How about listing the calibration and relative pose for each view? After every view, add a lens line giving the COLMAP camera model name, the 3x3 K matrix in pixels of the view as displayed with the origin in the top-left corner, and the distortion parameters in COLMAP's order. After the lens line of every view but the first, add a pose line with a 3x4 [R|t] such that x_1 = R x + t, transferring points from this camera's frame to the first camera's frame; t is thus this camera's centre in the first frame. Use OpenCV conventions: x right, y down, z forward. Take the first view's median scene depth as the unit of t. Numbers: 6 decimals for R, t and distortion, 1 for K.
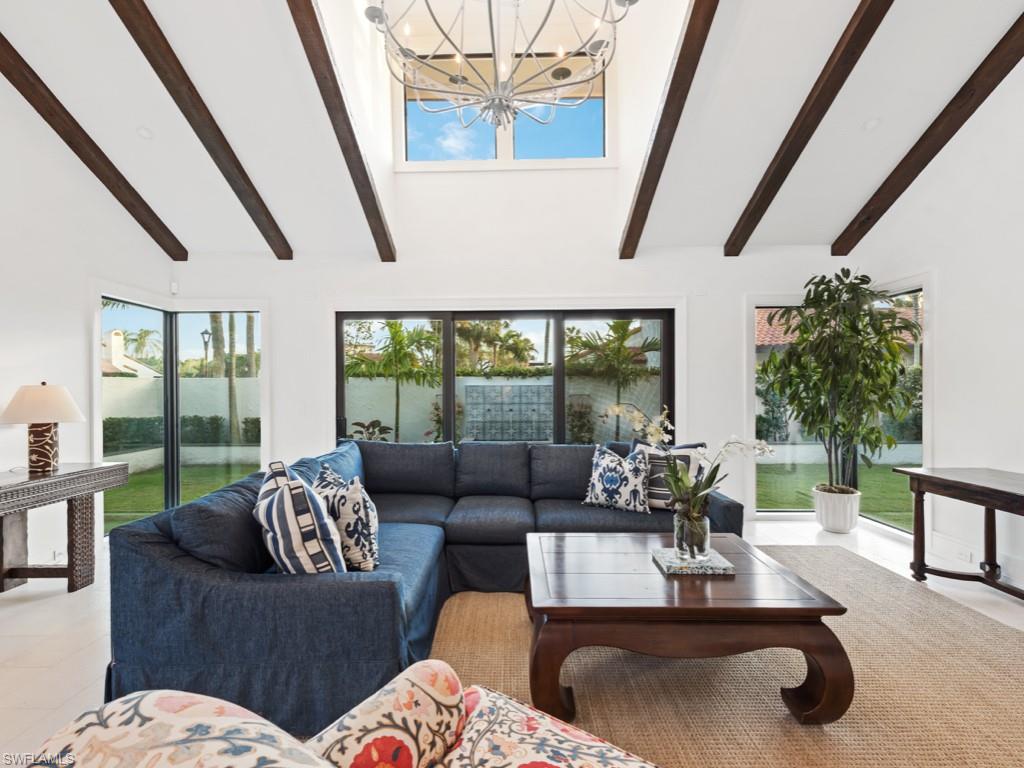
lens RADIAL K [[480.8, 0, 500.3], [0, 480.8, 389.7], [0, 0, 1]] dist [0.018296, 0.000255]
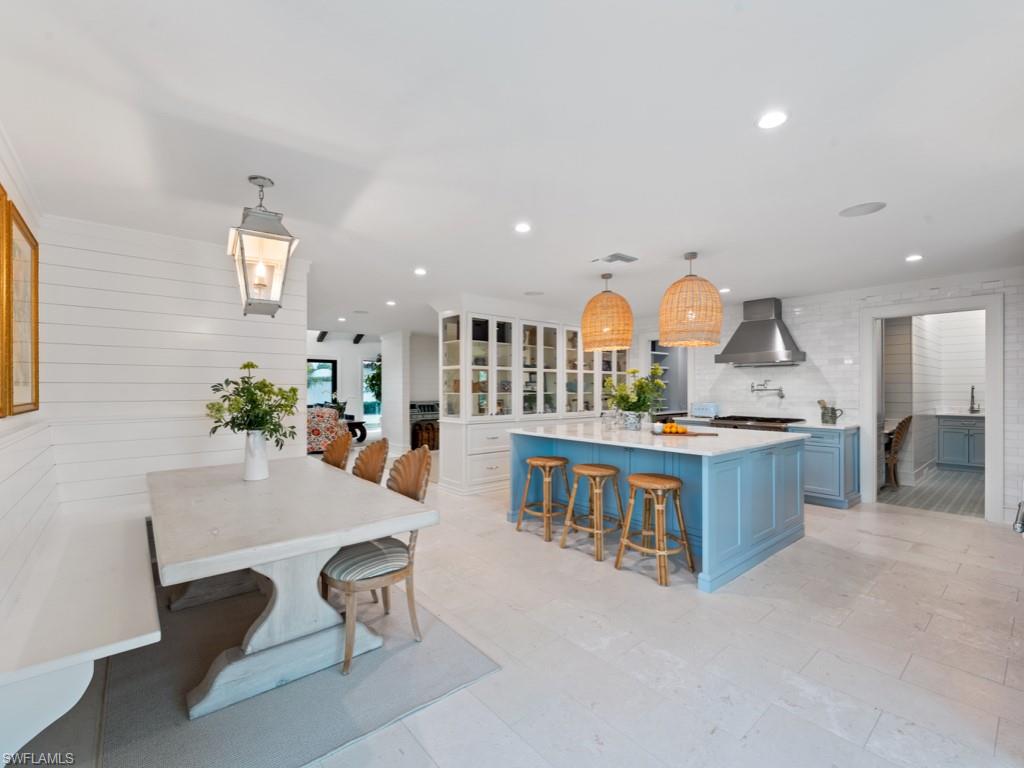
lens RADIAL K [[464.0, 0, 523.8], [0, 464.0, 384.8], [0, 0, 1]] dist [0.000890, -0.000059]
pose [[0.733610, 0.012728, 0.679452, -0.710539], [-0.002560, 0.999869, -0.015966, 0.022415], [-0.679566, 0.009973, 0.733547, -1.816871]]
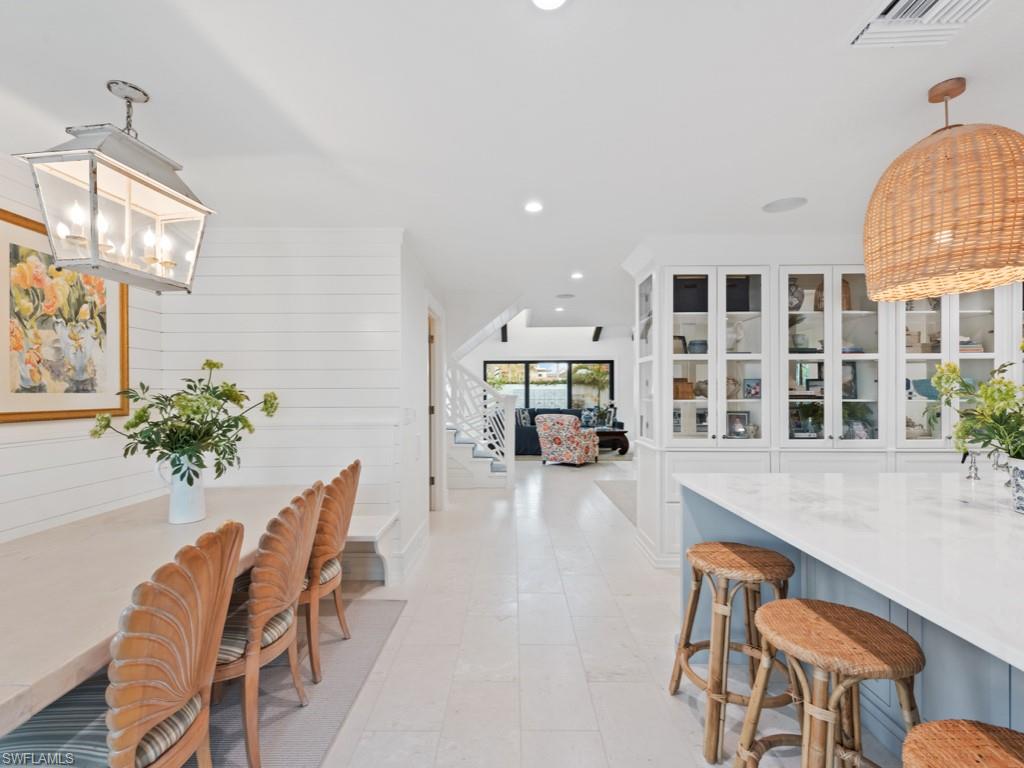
lens RADIAL K [[480.8, 0, 500.3], [0, 480.8, 389.7], [0, 0, 1]] dist [0.018296, 0.000255]
pose [[0.999977, 0.002777, 0.006107, -0.268454], [-0.002725, 0.999961, -0.008380, 0.016363], [-0.006130, 0.008364, 0.999946, -1.595988]]
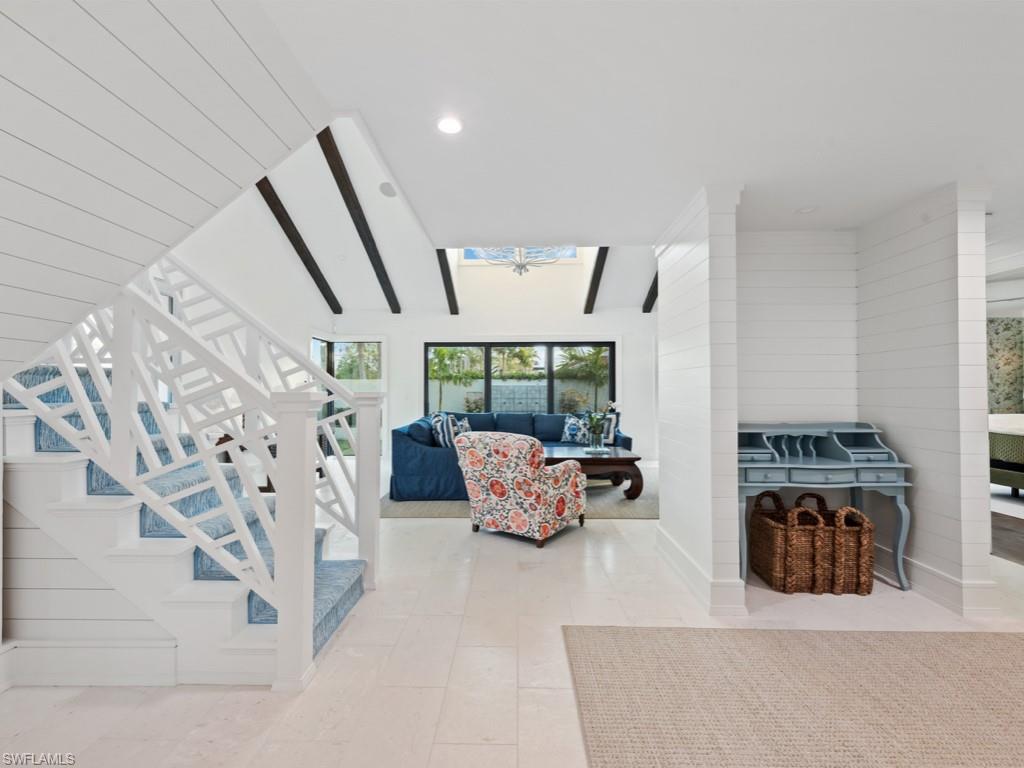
lens RADIAL K [[447.6, 0, 506.3], [0, 447.6, 384.6], [0, 0, 1]] dist [0.002791, -0.000458]
pose [[0.999990, 0.004455, 0.001011, -0.041360], [-0.004438, 0.999853, -0.016542, 0.020205], [-0.001085, 0.016537, 0.999863, -0.645240]]
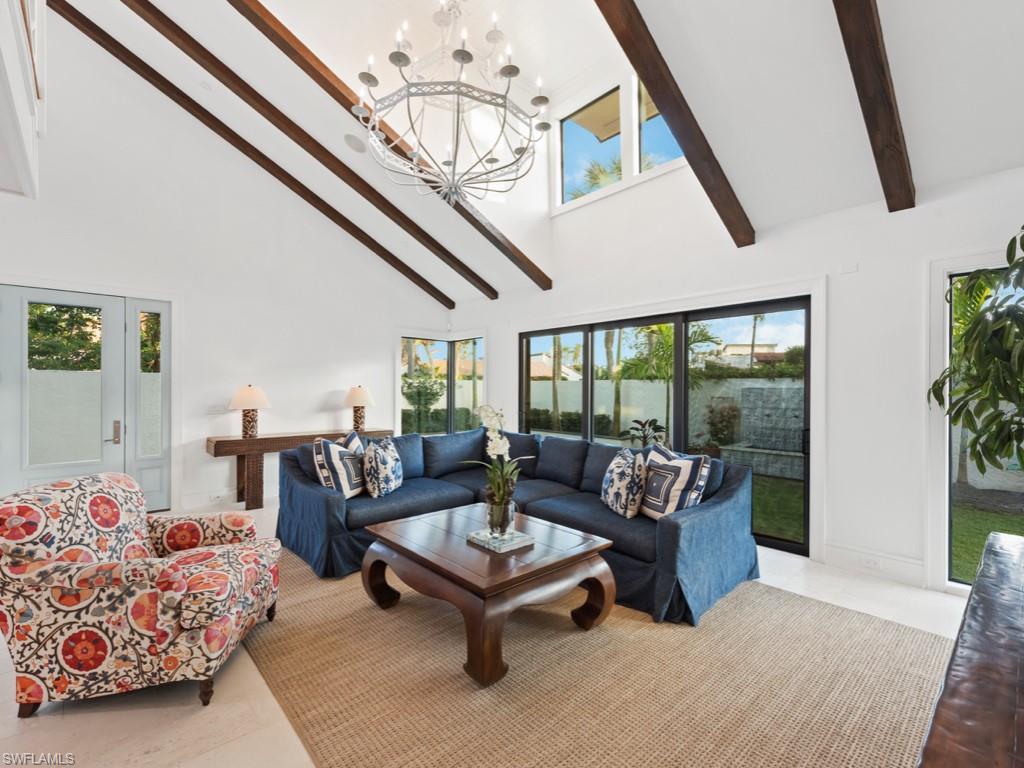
lens RADIAL K [[456.8, 0, 508.9], [0, 456.8, 384.2], [0, 0, 1]] dist [0.002943, -0.000213]
pose [[0.679257, 0.000556, -0.733900, 0.572948], [-0.010241, 0.999910, -0.008720, -0.007386], [0.733829, 0.013439, 0.679201, 0.117588]]
